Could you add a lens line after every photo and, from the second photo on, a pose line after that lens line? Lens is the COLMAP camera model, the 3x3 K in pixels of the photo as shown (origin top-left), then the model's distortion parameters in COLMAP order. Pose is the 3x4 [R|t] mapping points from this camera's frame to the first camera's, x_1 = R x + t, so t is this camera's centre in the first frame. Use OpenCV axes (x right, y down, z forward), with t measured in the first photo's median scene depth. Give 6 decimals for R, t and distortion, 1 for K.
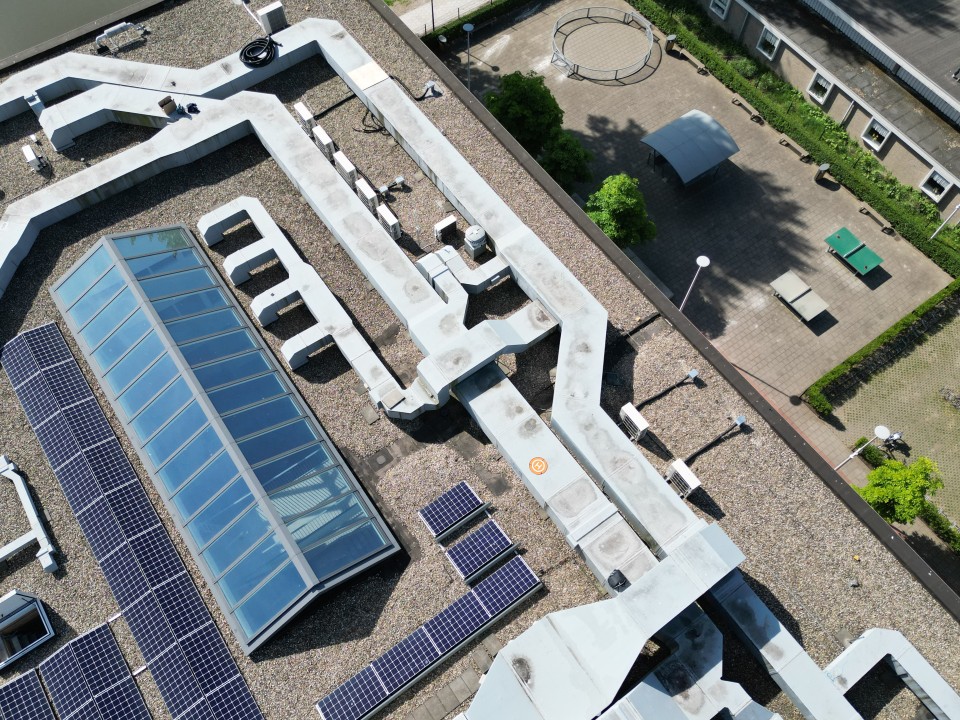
lens RADIAL K [[752.3, 0, 481.1], [0, 752.3, 358.2], [0, 0, 1]] dist [0.033585, -0.005180]
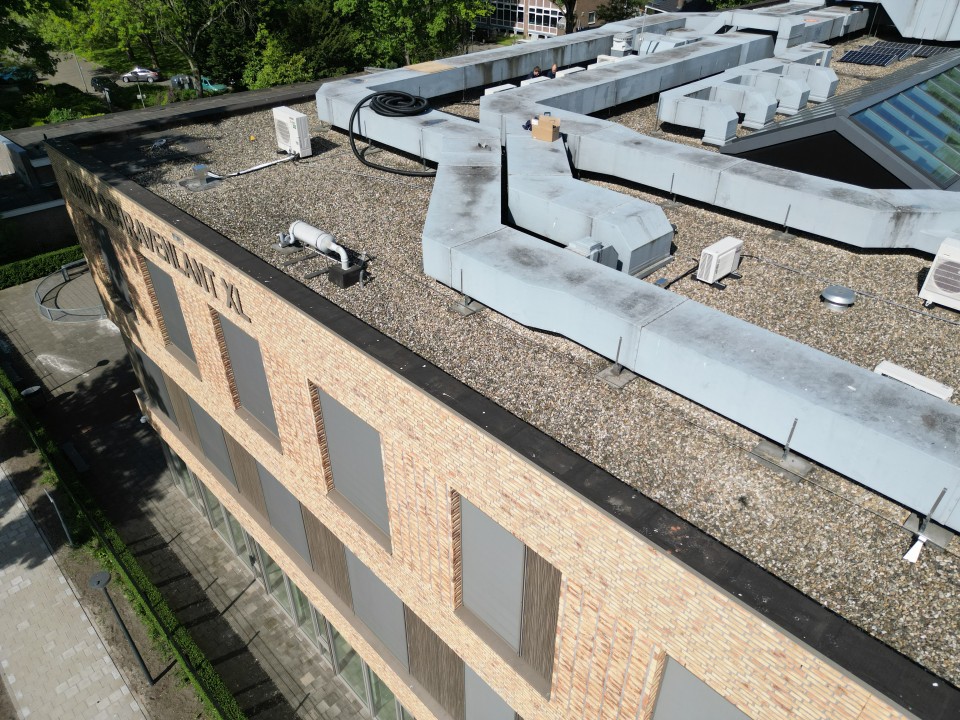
lens RADIAL K [[677.3, 0, 479.3], [0, 677.3, 365.6], [0, 0, 1]] dist [0.032798, -0.021645]
pose [[-0.154480, -0.562621, 0.812153, -0.987684], [0.880421, 0.294618, 0.371563, -0.551385], [-0.448324, 0.772436, 0.449831, 0.995140]]
